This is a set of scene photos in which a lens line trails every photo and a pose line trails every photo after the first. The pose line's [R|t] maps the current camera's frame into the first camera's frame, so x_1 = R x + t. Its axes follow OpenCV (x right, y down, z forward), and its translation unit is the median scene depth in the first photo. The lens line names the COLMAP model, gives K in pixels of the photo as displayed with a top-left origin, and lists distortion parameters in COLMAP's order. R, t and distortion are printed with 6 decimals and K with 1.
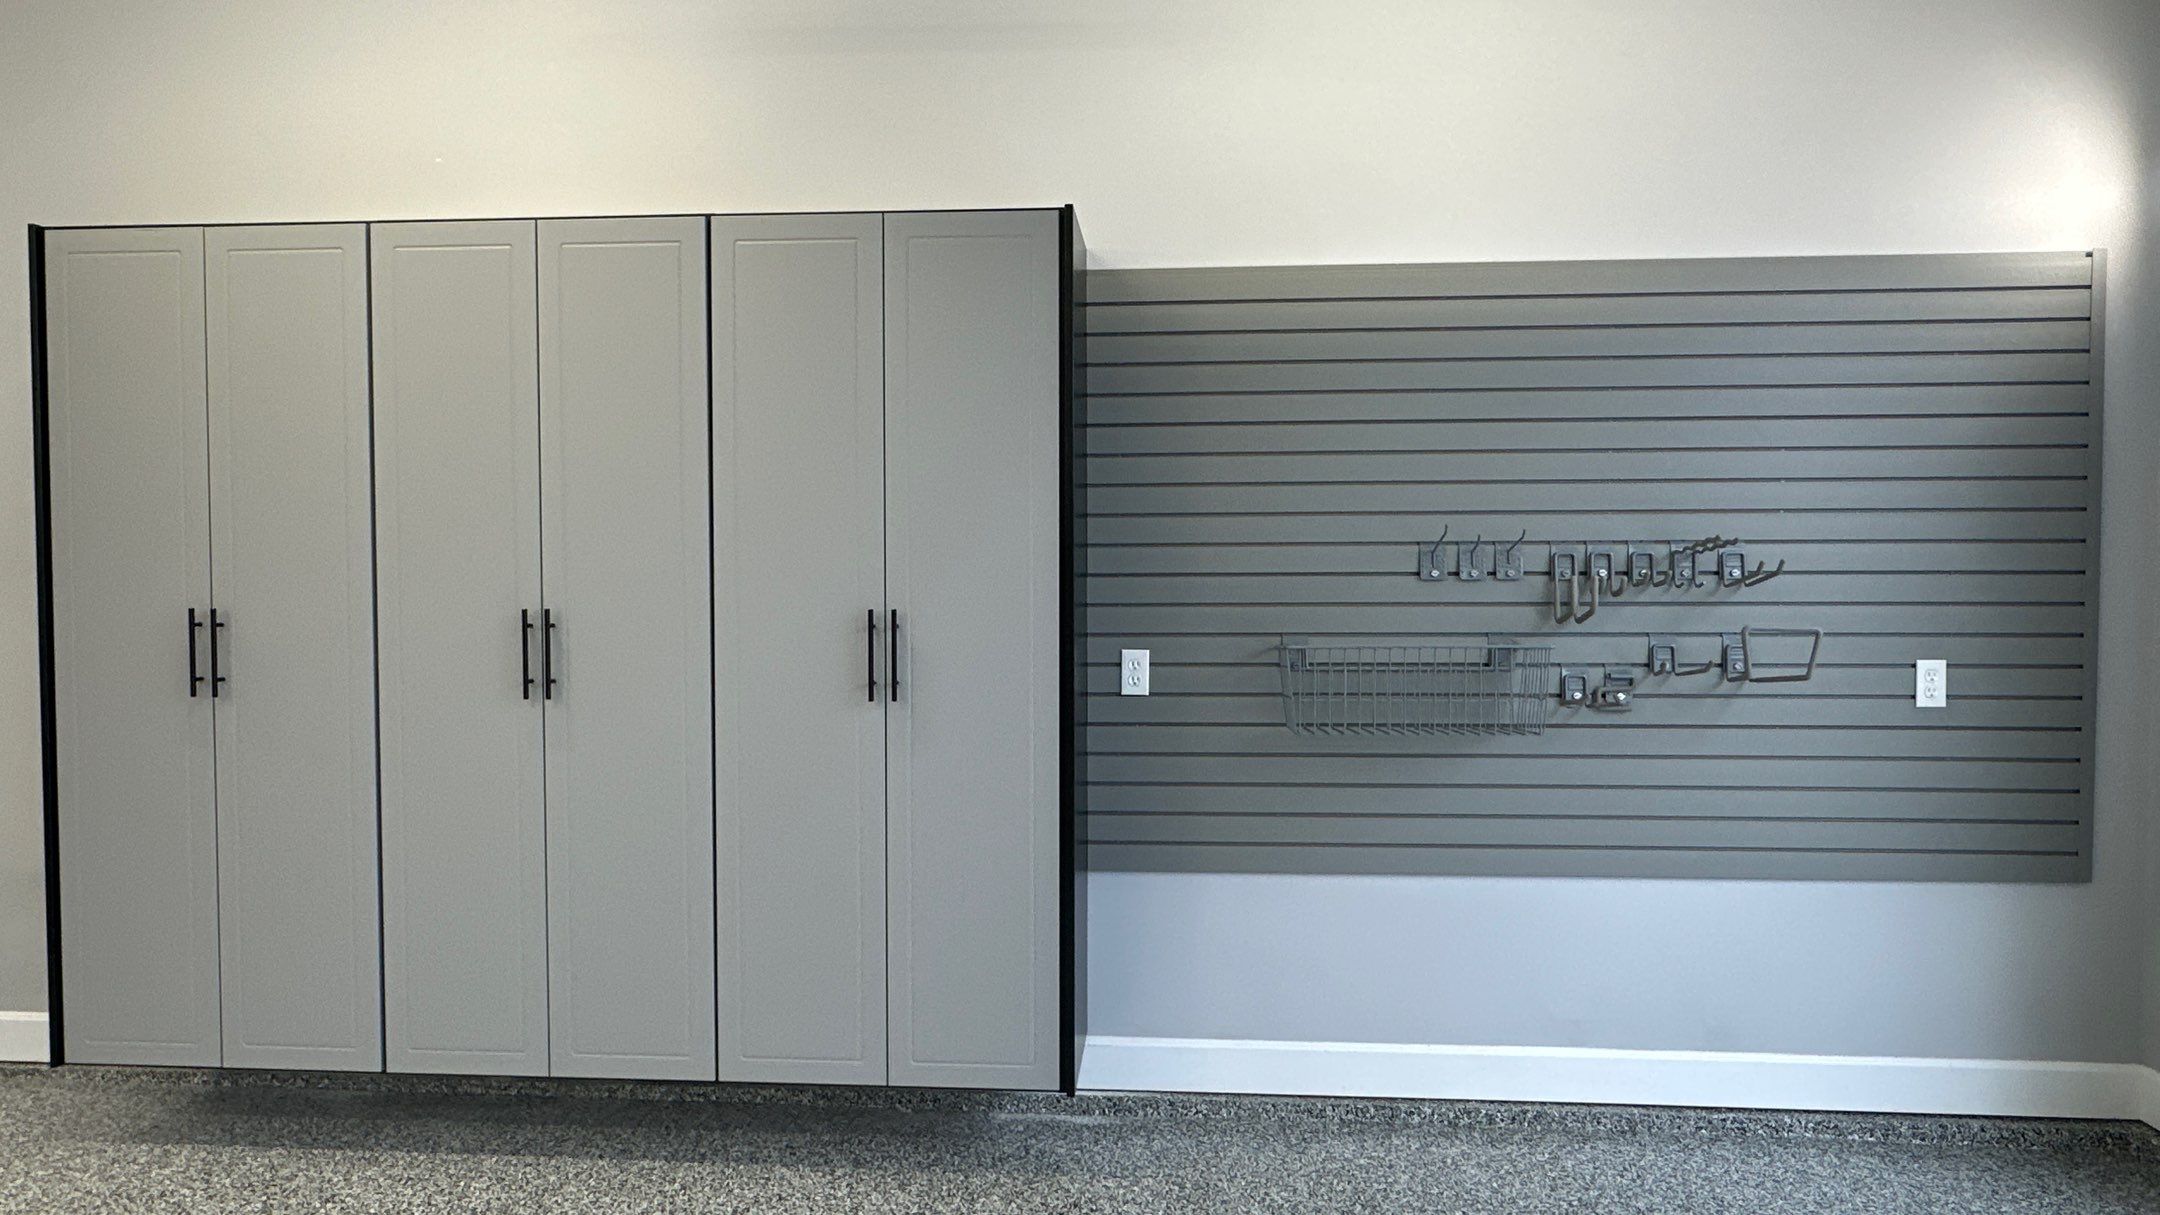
lens RADIAL K [[1373.4, 0, 1080.3], [0, 1373.4, 611.9], [0, 0, 1]] dist [-0.009475, 0.005371]
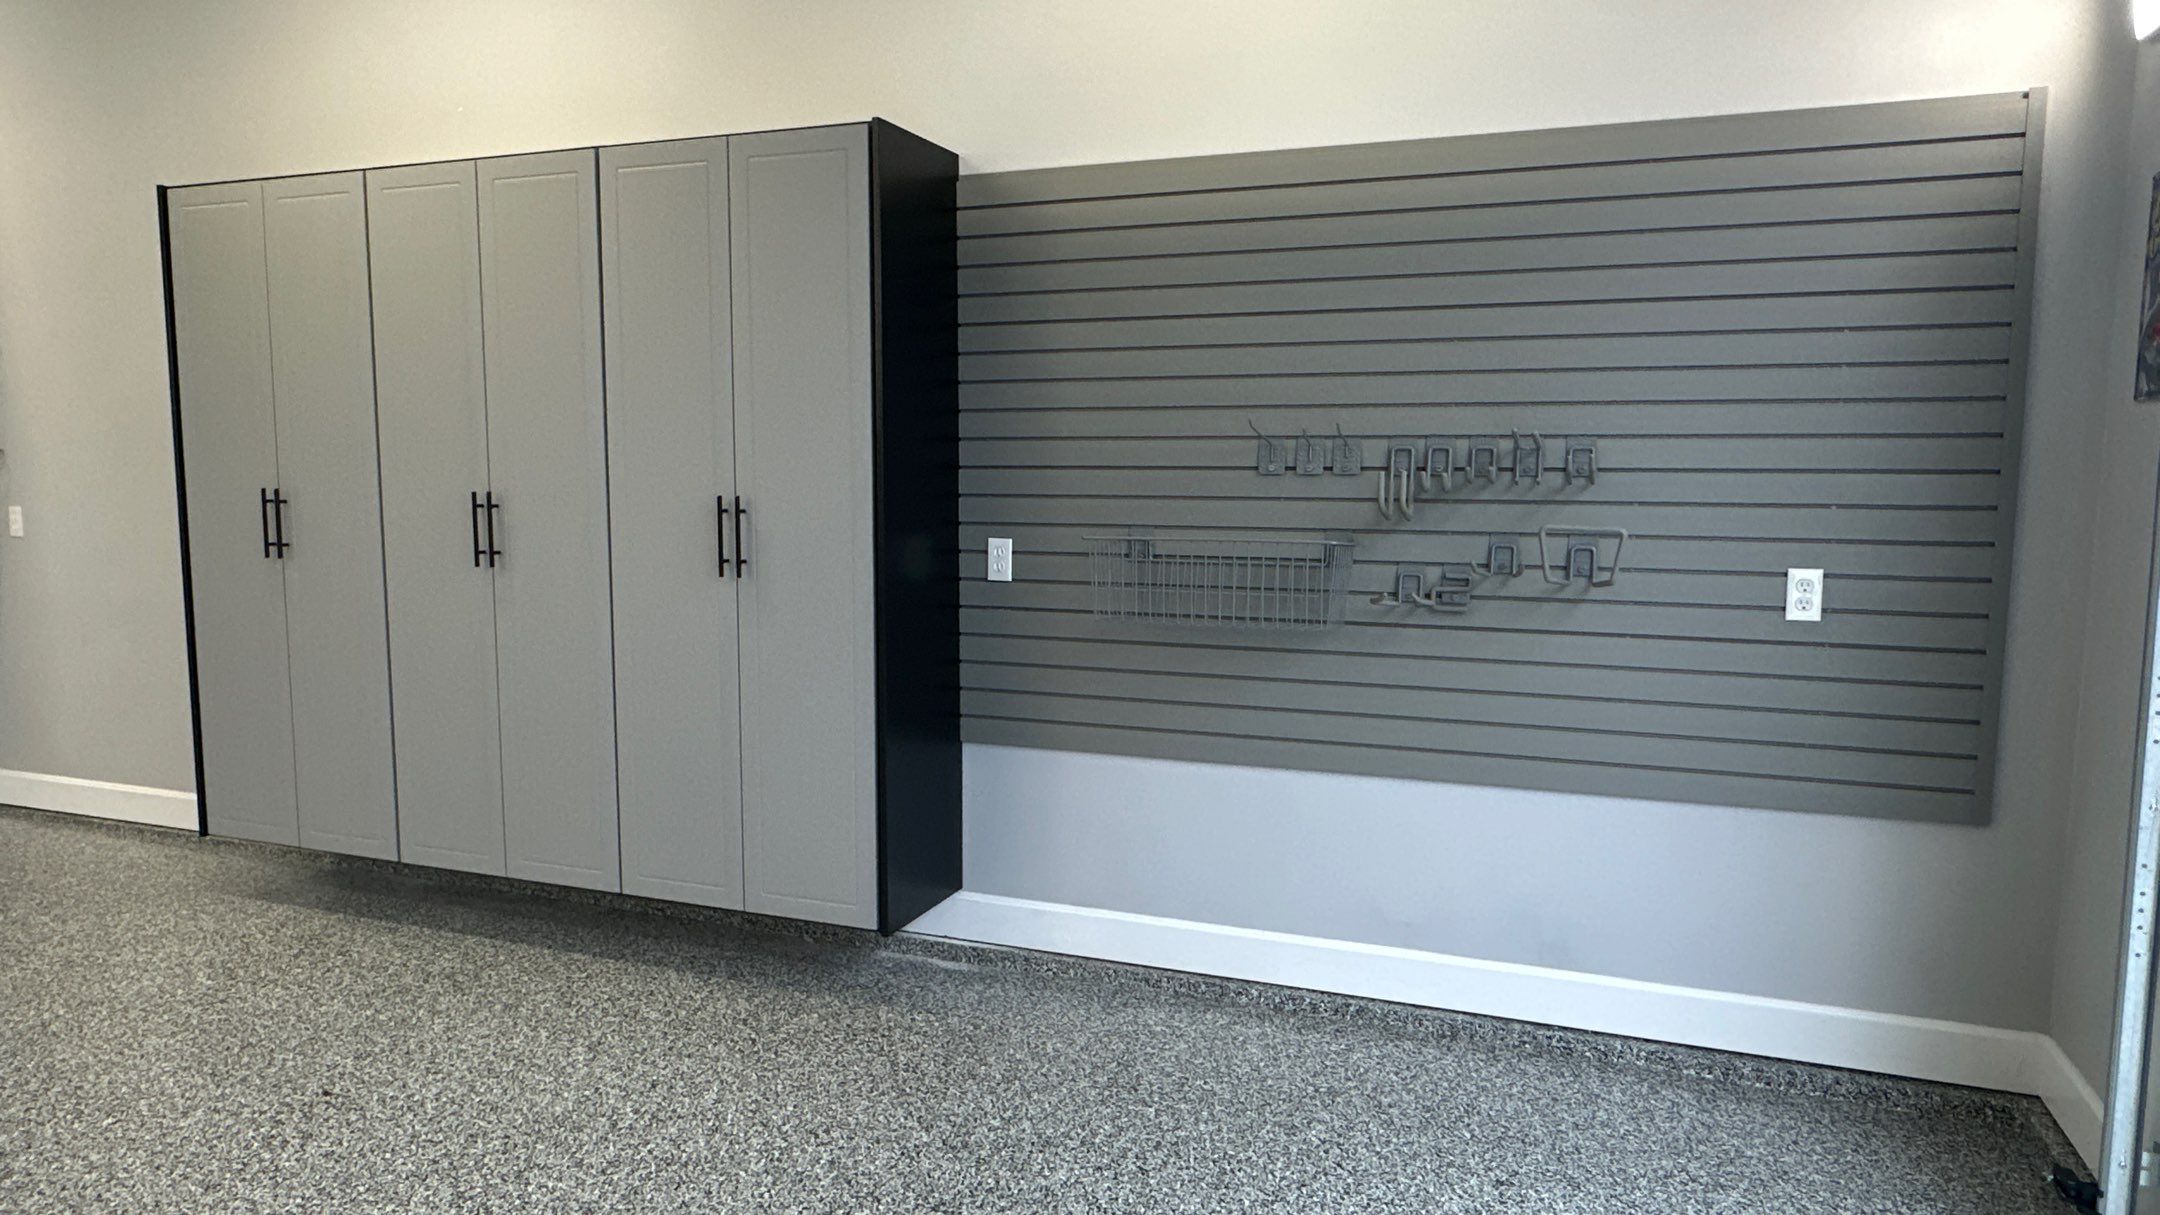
lens RADIAL K [[1373.4, 0, 1082.3], [0, 1373.4, 612.5], [0, 0, 1]] dist [-0.009475, 0.005371]
pose [[0.957456, 0.037820, -0.286092, 0.426153], [-0.016154, 0.996845, 0.077715, 0.001438], [0.288128, -0.069787, 0.955046, -0.000259]]
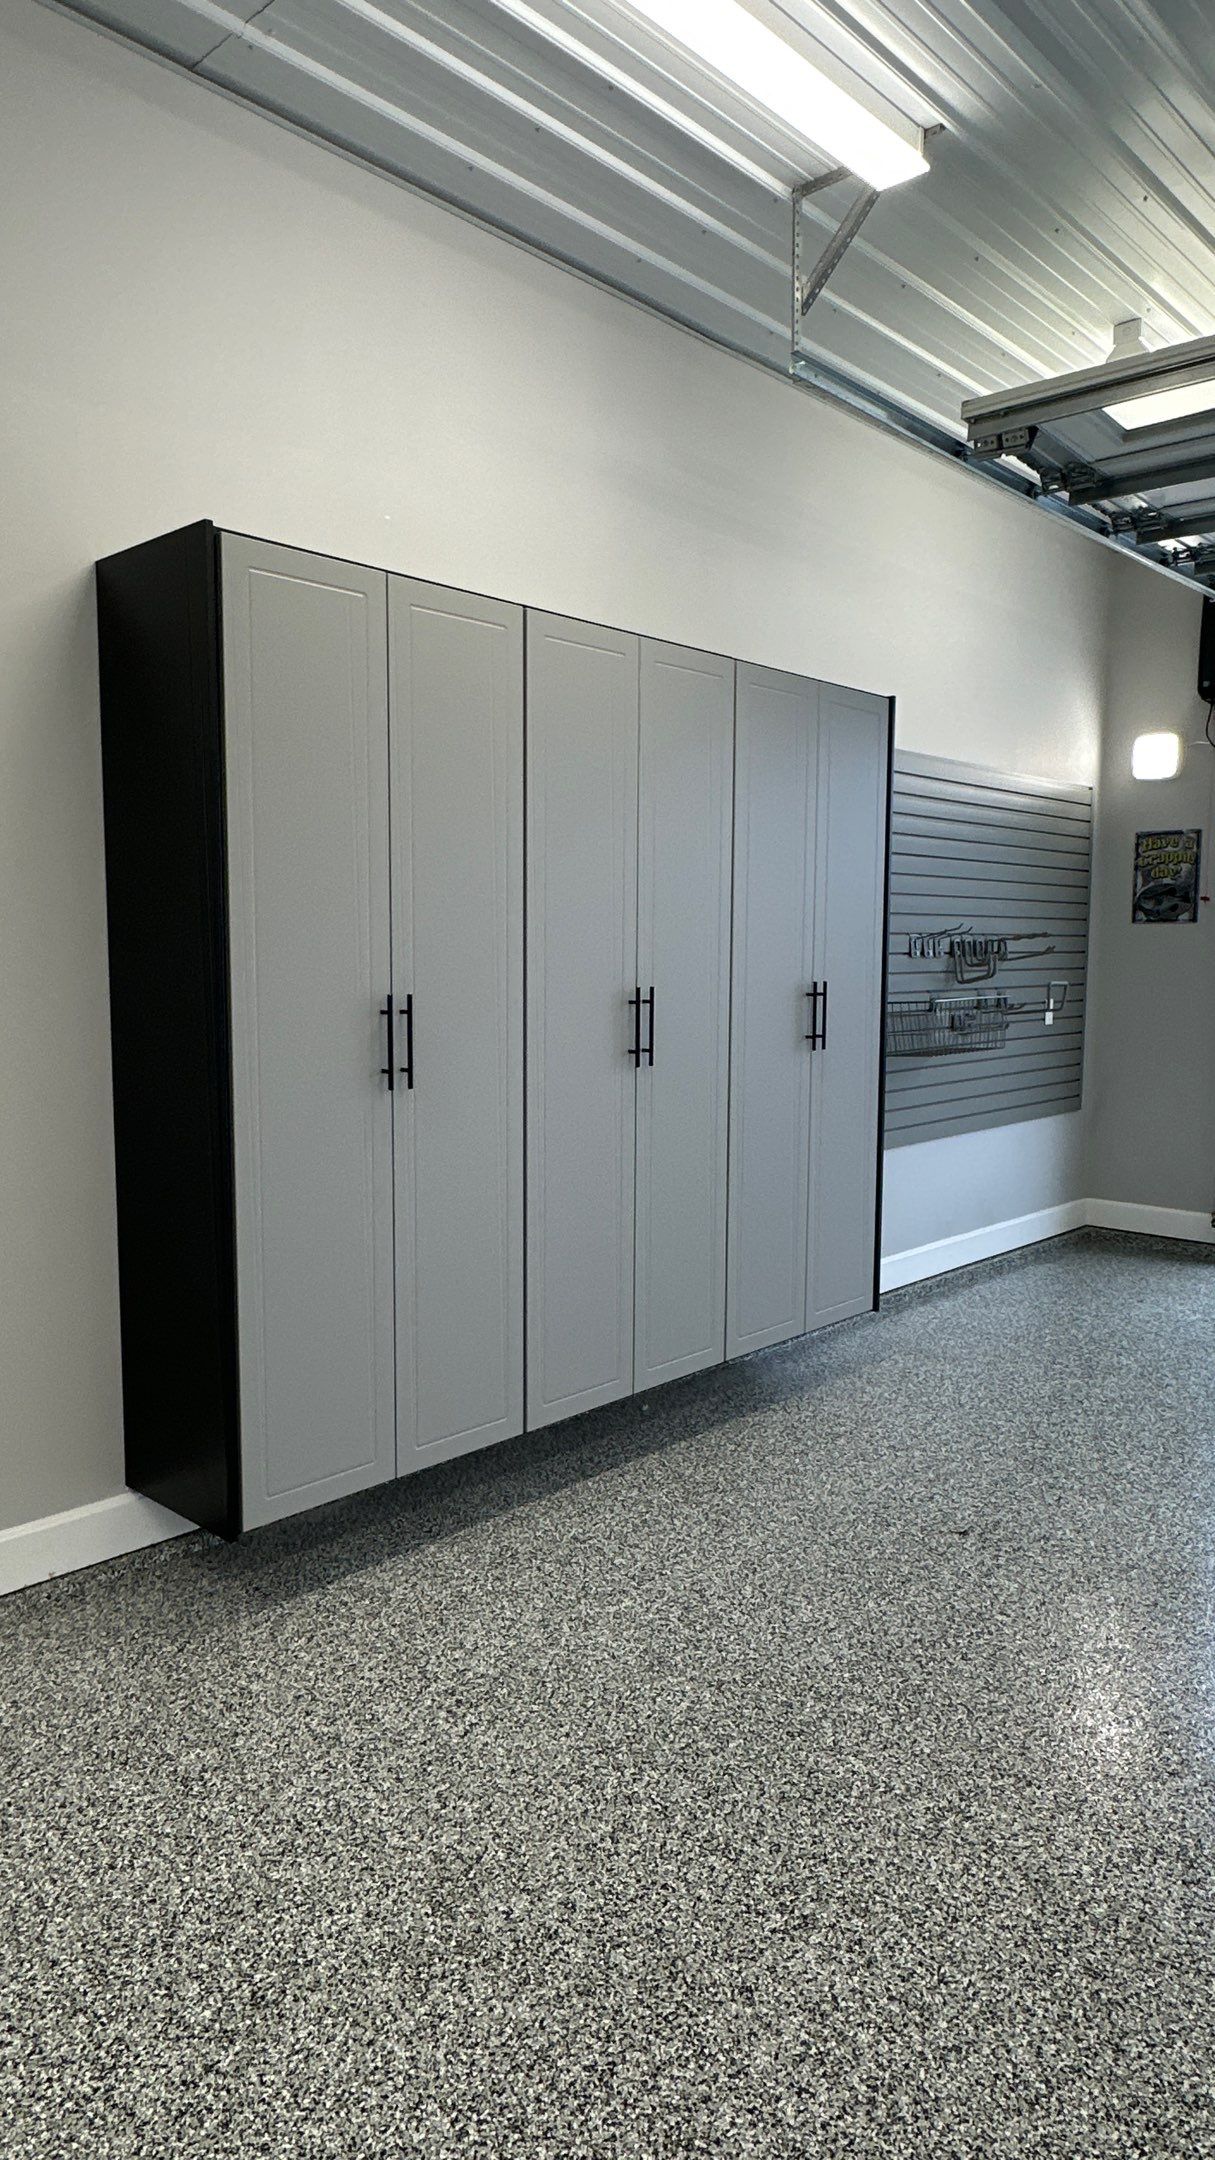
lens RADIAL K [[1373.4, 0, 605.9], [0, 1373.4, 1087.2], [0, 0, 1]] dist [-0.009475, 0.005371]
pose [[0.627538, -0.077857, 0.774683, -1.226370], [0.021363, 0.996335, 0.082828, -0.013357], [-0.778293, -0.035428, 0.626901, 0.292560]]
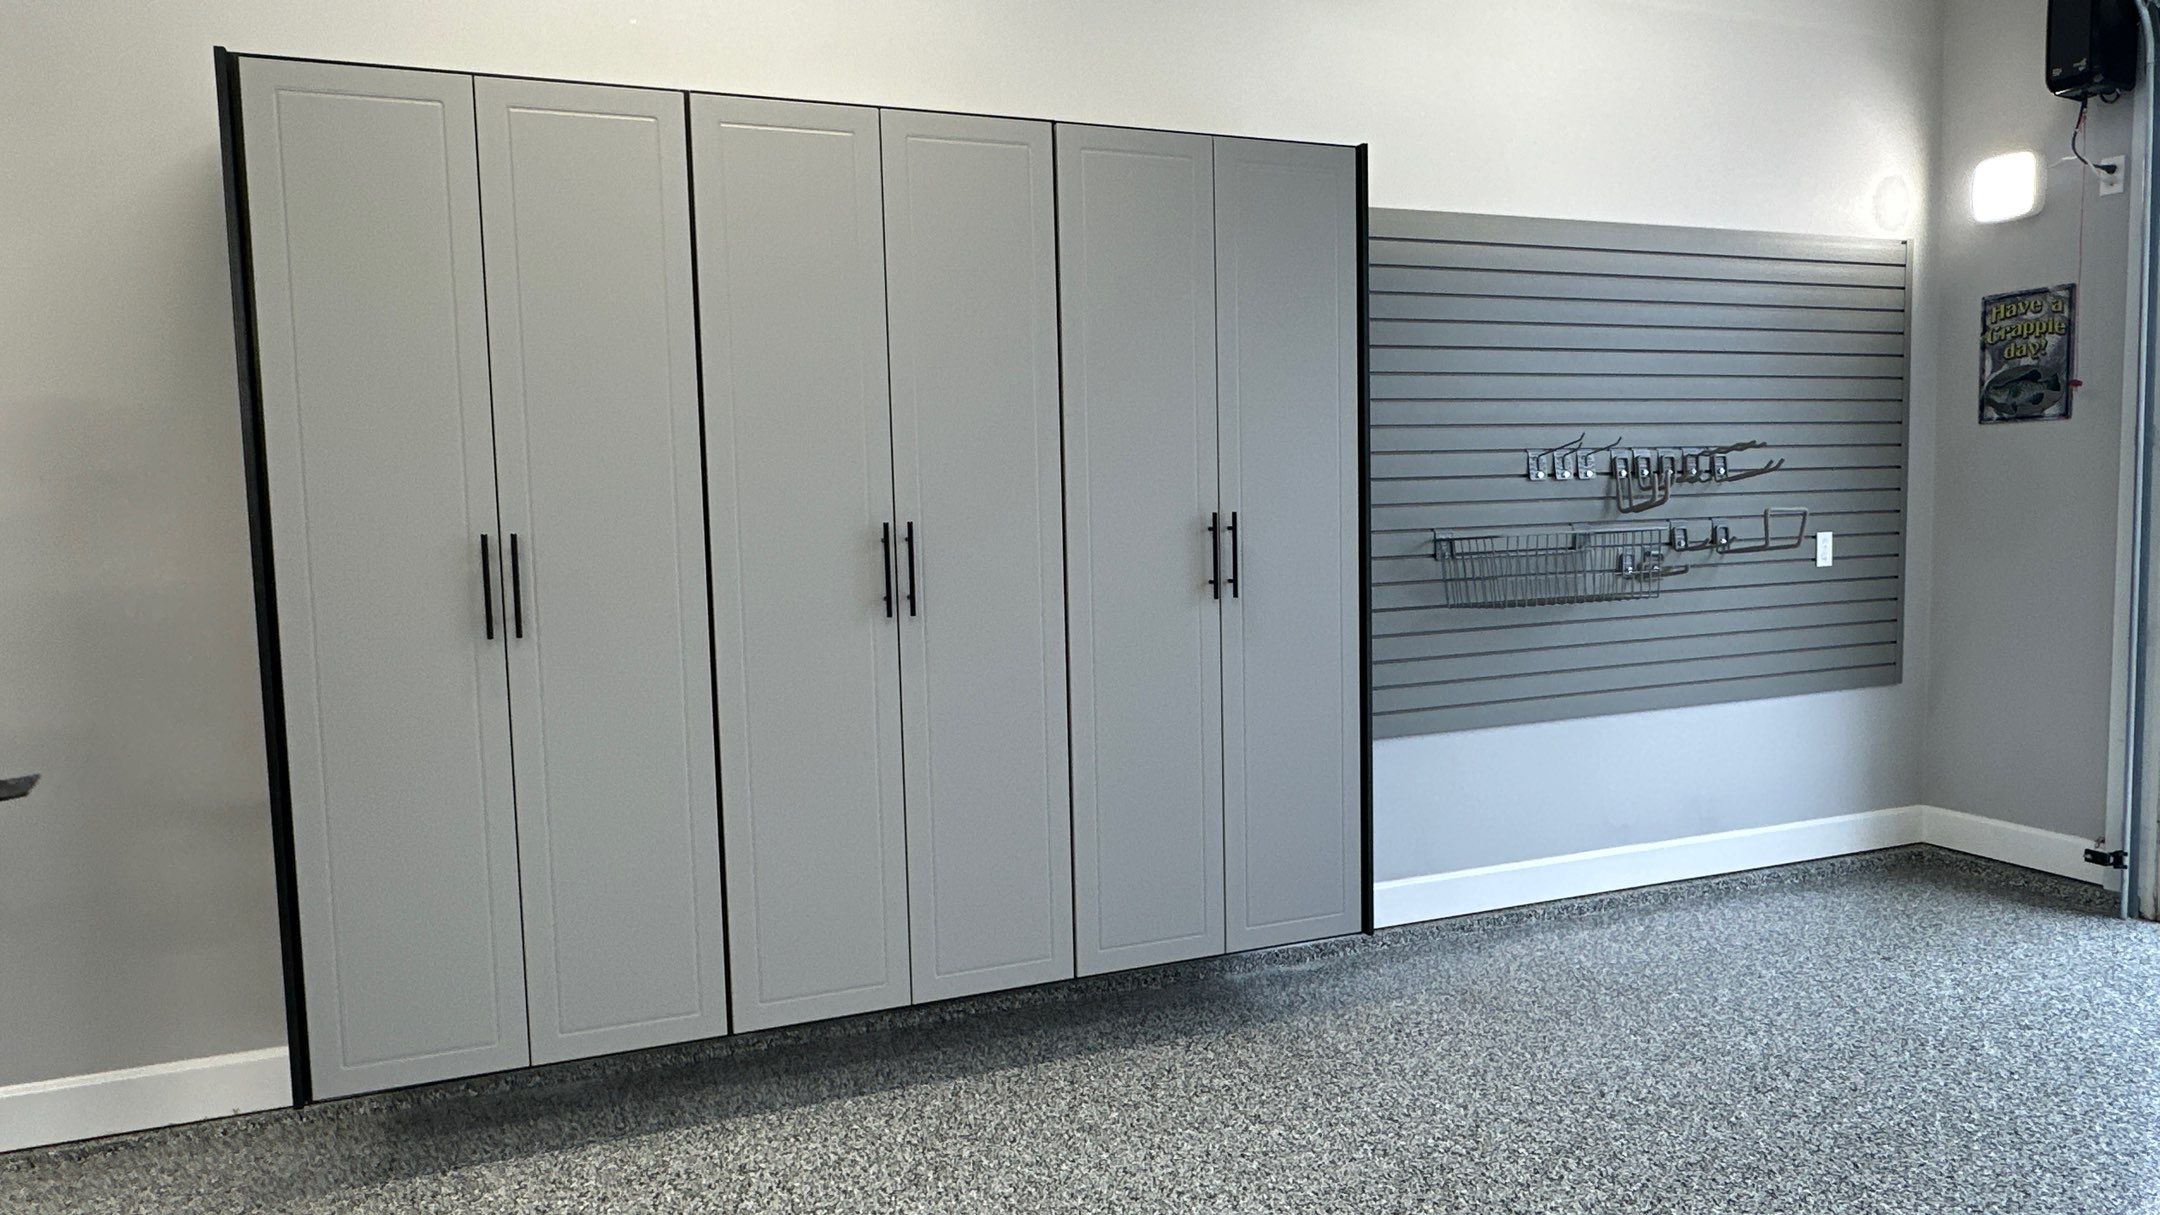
lens RADIAL K [[1373.4, 0, 1082.8], [0, 1373.4, 613.2], [0, 0, 1]] dist [-0.009475, 0.005371]
pose [[0.900579, -0.057772, 0.430836, -0.655560], [0.038822, 0.997858, 0.052655, 0.014790], [-0.432955, -0.030694, 0.900893, 0.075762]]
